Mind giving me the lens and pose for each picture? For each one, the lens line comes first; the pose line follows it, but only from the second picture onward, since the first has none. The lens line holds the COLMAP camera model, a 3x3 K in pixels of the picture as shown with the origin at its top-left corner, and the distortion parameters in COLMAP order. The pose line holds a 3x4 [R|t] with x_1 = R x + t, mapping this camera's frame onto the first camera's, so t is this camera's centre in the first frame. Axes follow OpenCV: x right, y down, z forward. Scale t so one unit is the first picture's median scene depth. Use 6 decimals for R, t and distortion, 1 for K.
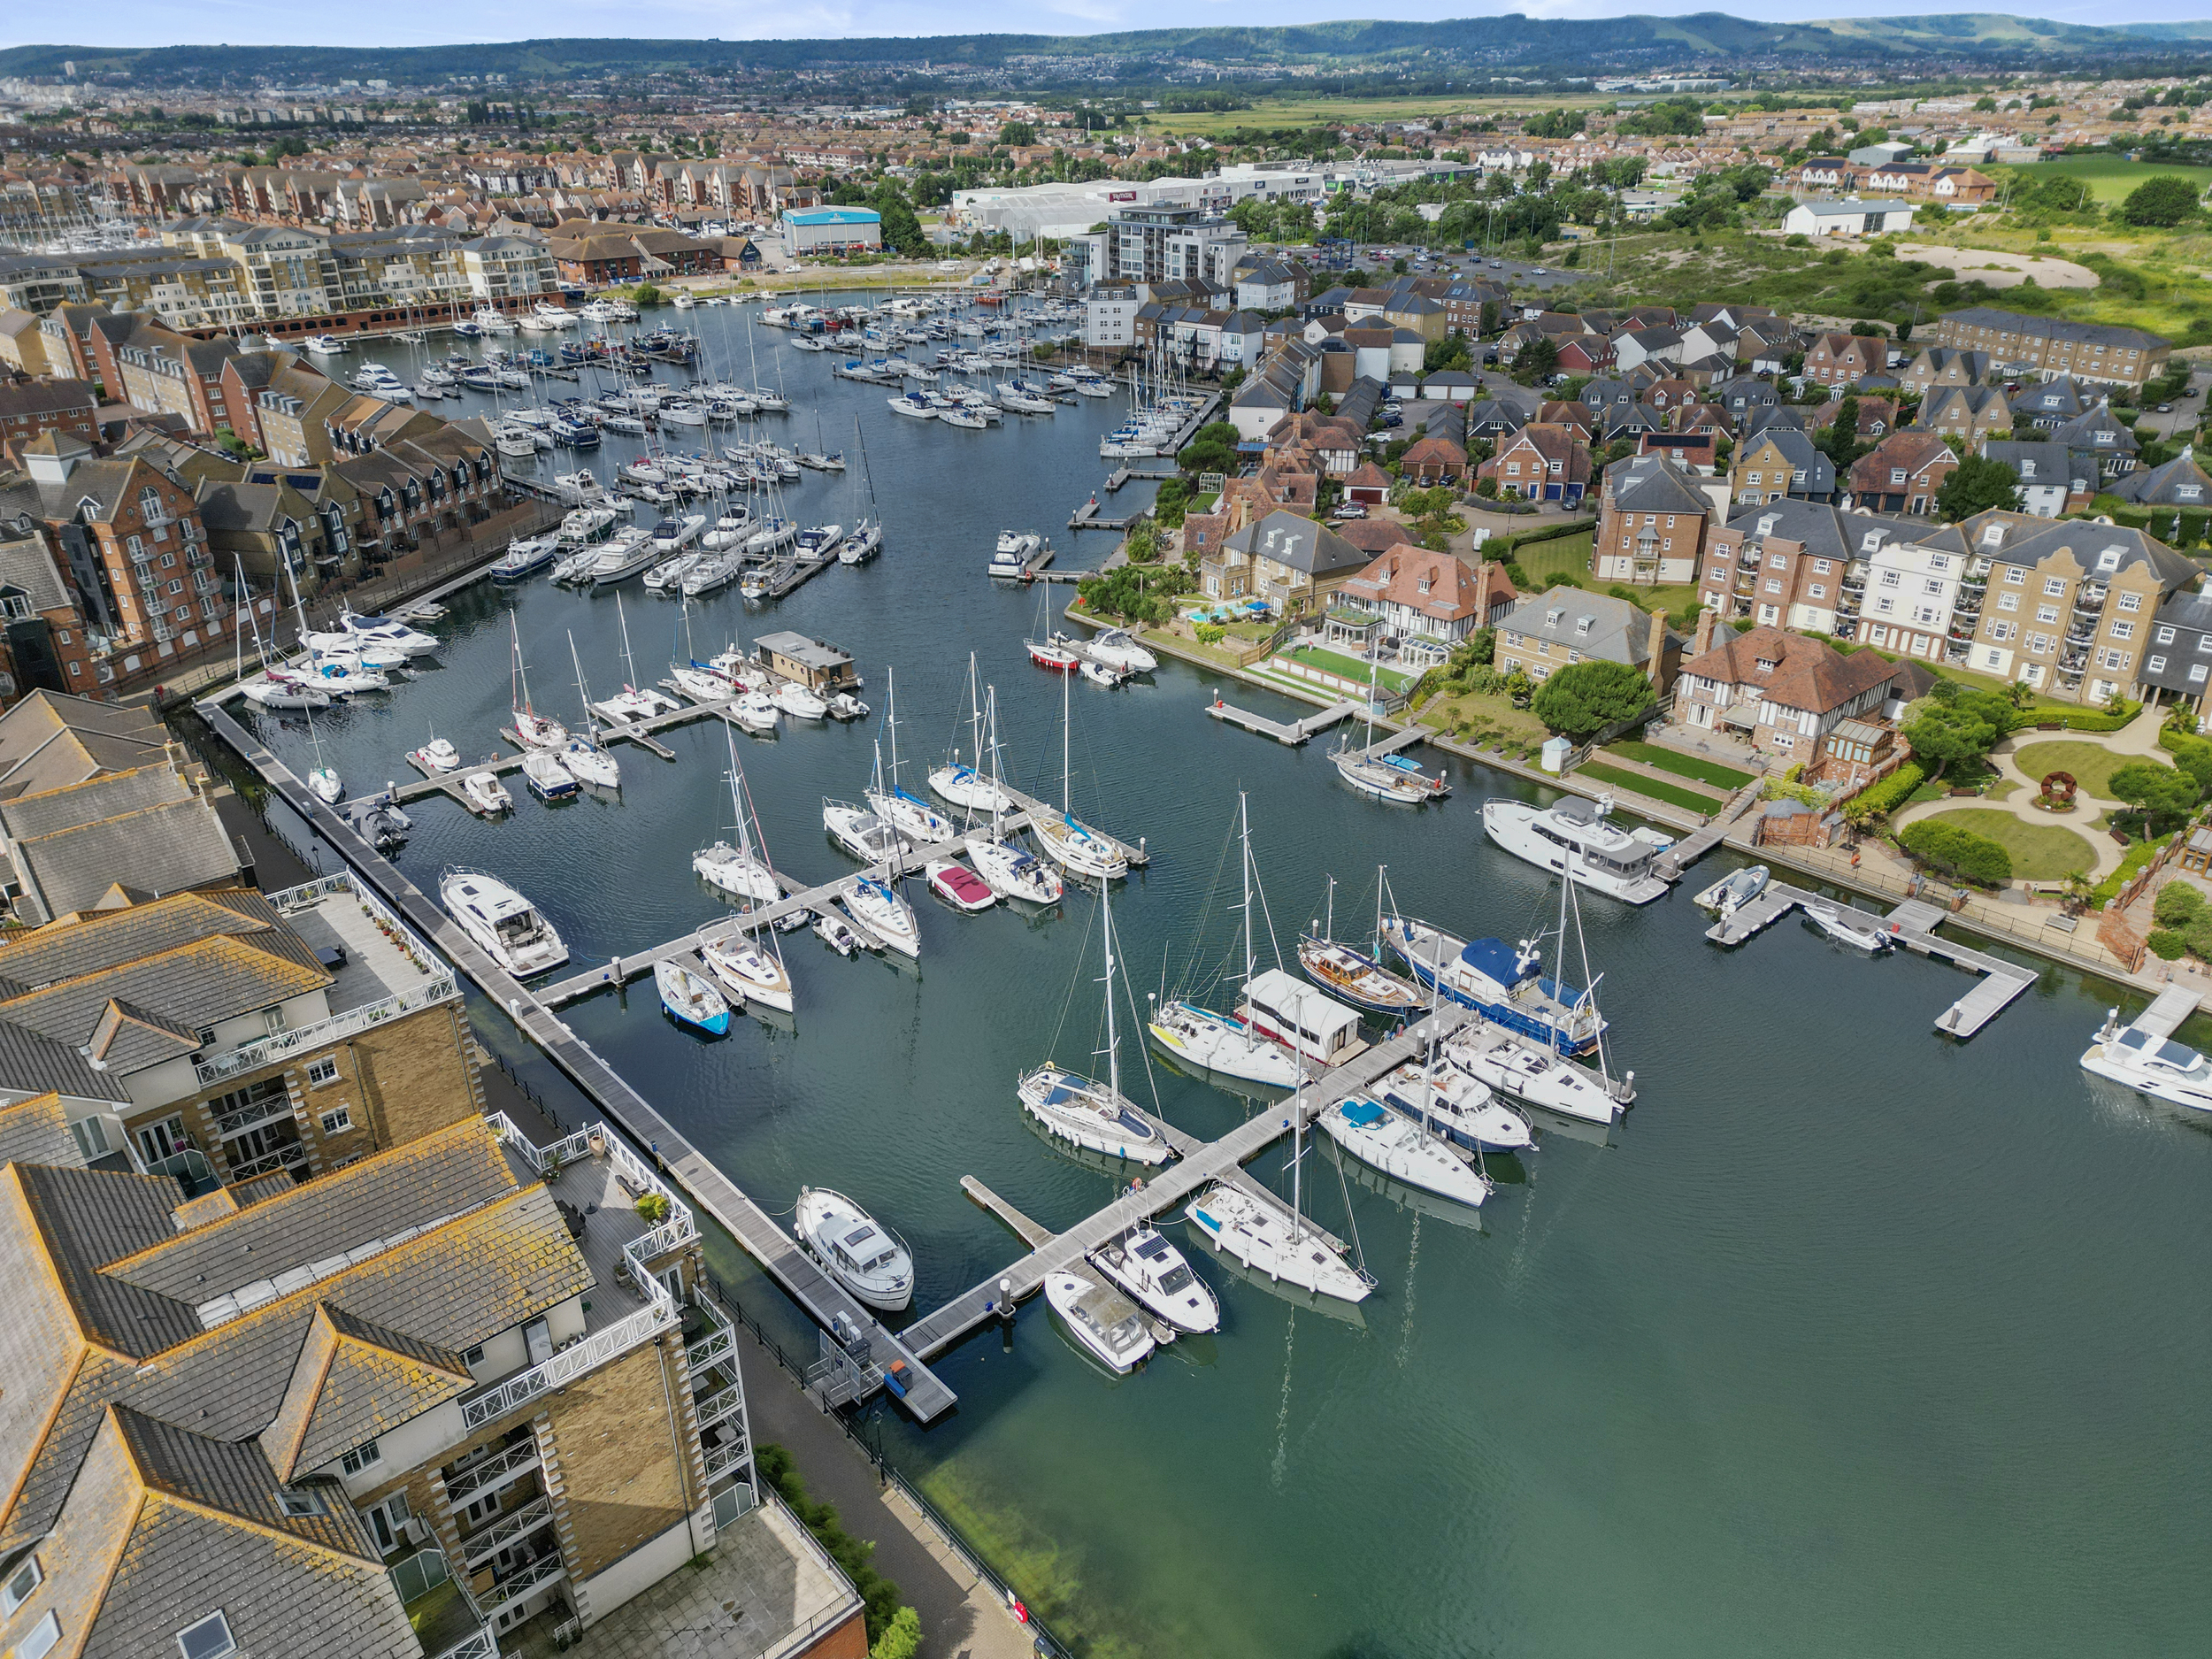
lens RADIAL K [[1552.2, 0, 1108.1], [0, 1552.2, 836.1], [0, 0, 1]] dist [0.062063, -0.048608]
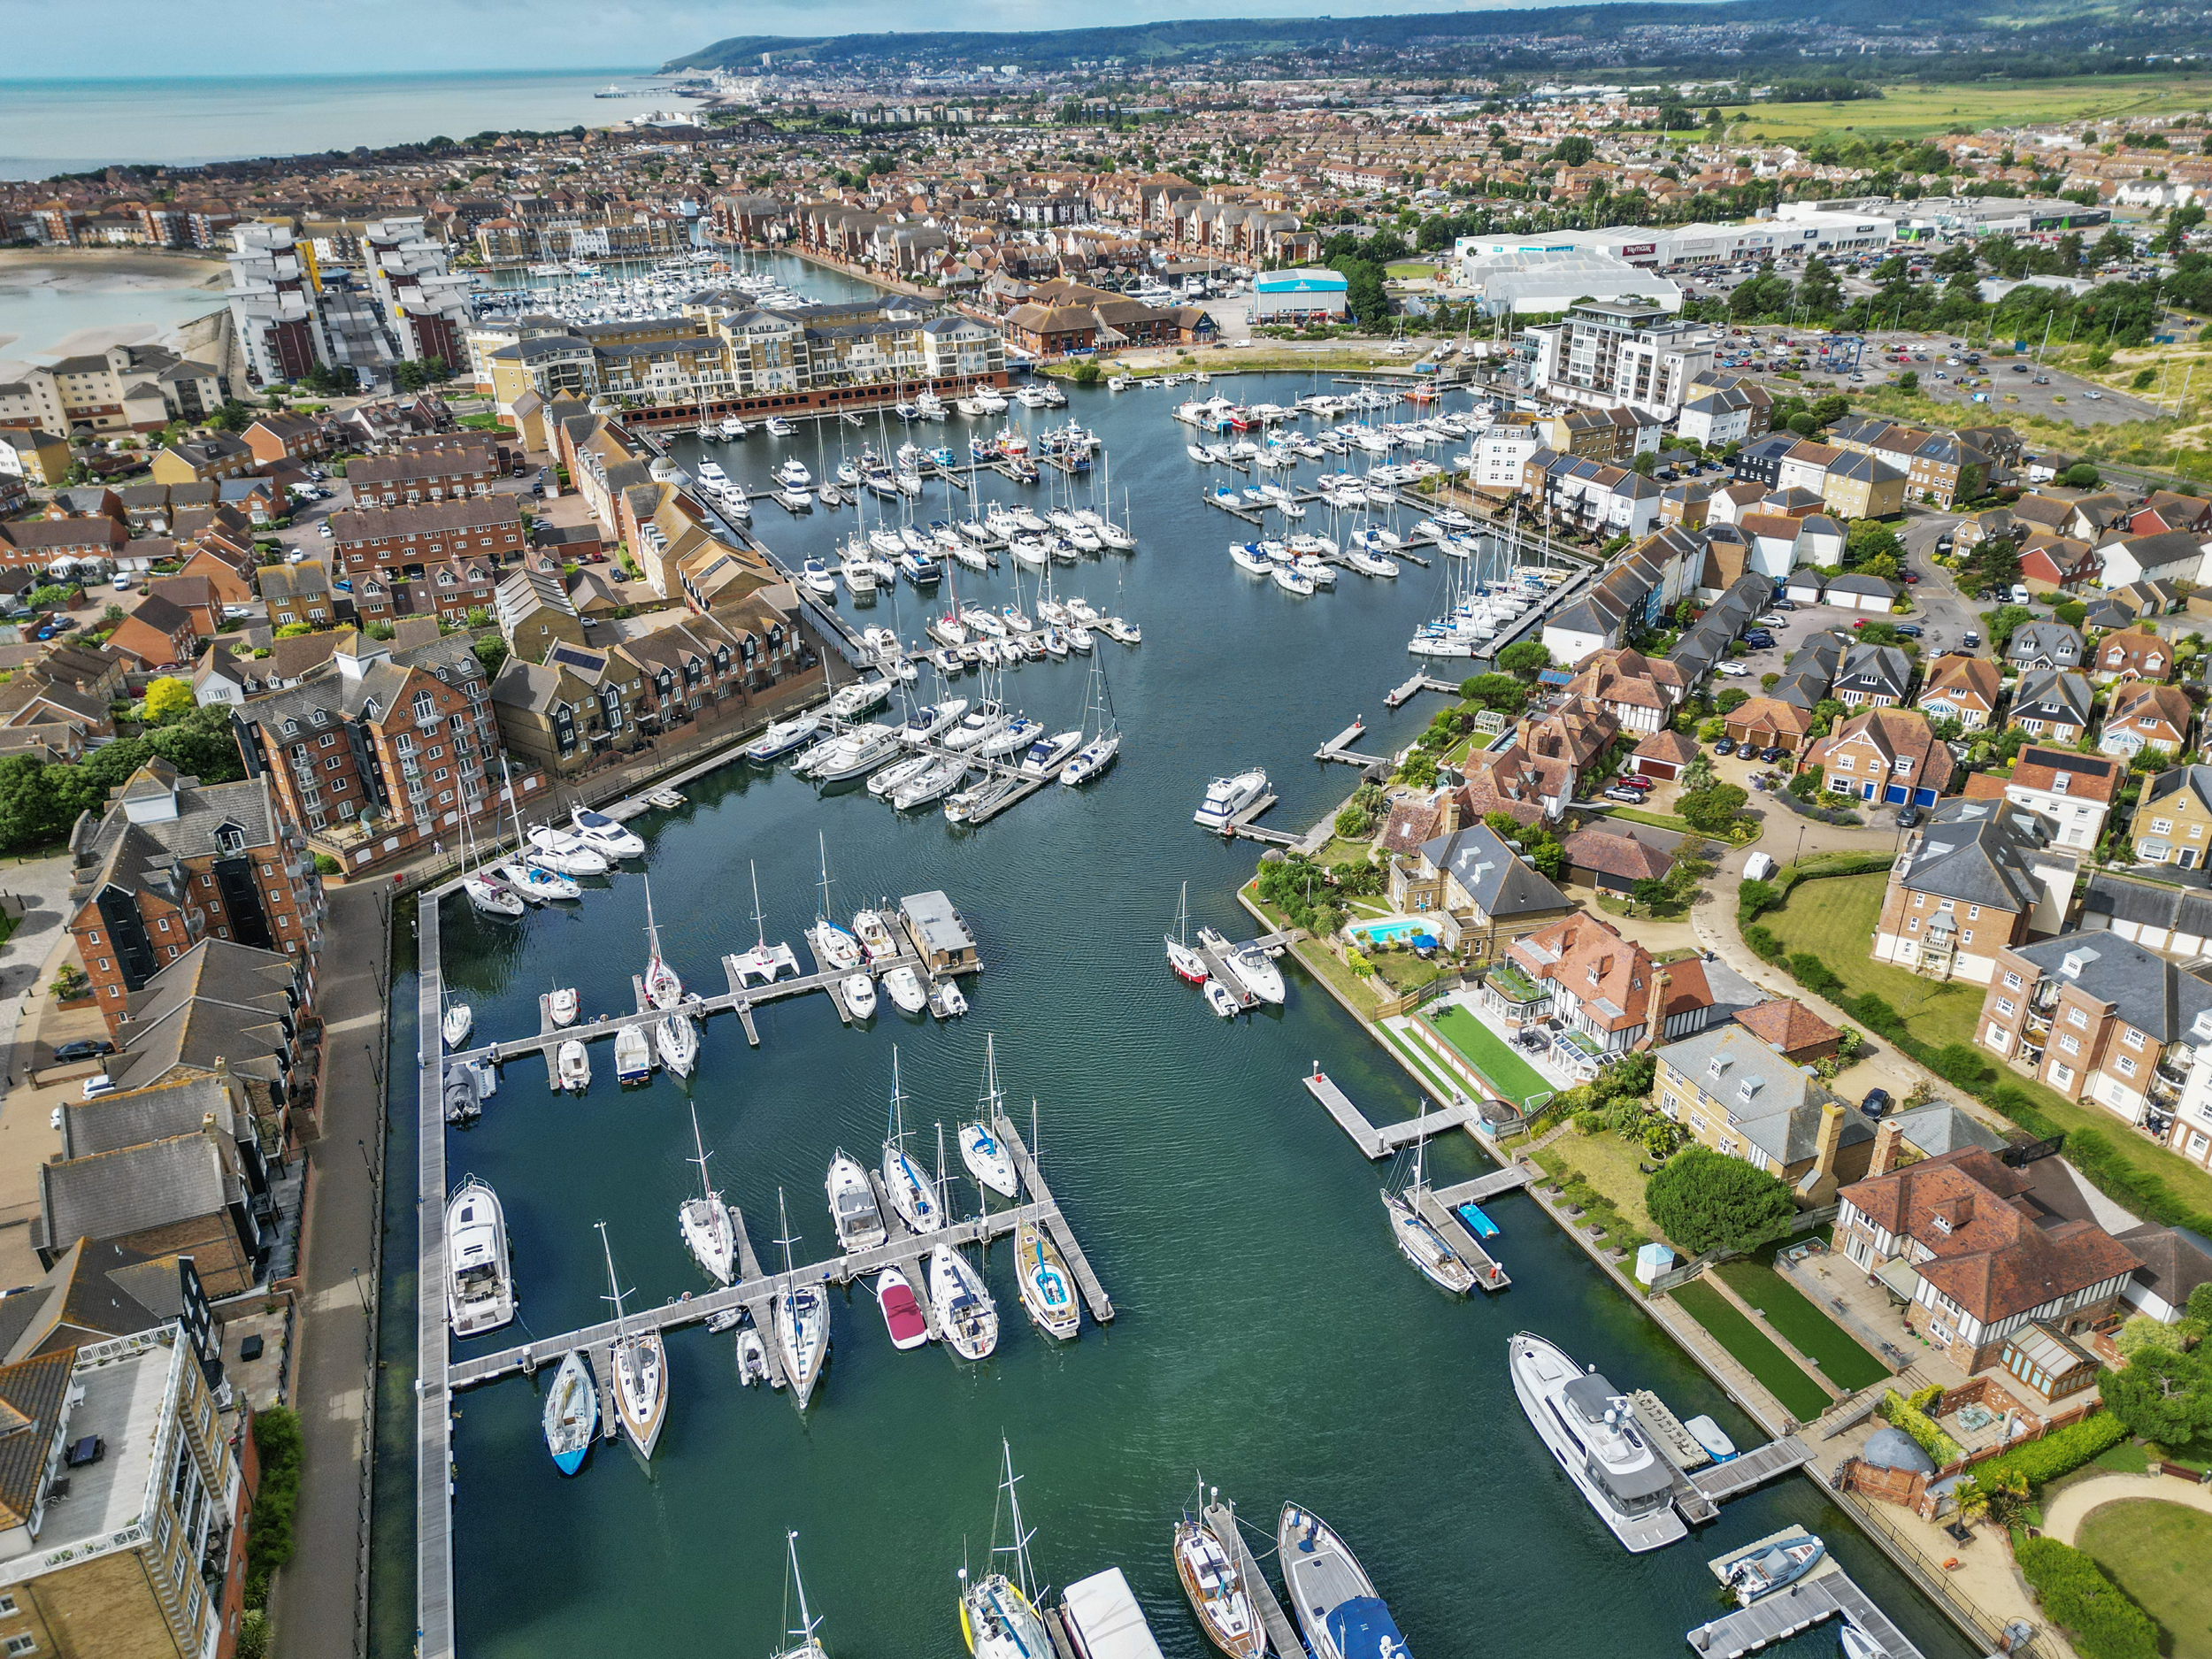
lens RADIAL K [[1552.2, 0, 1096.9], [0, 1552.2, 844.0], [0, 0, 1]] dist [0.062063, -0.048608]
pose [[0.939356, 0.147029, -0.309826, 0.163494], [-0.141637, 0.989112, 0.039960, -0.184447], [0.312328, 0.006346, 0.949953, 0.078485]]
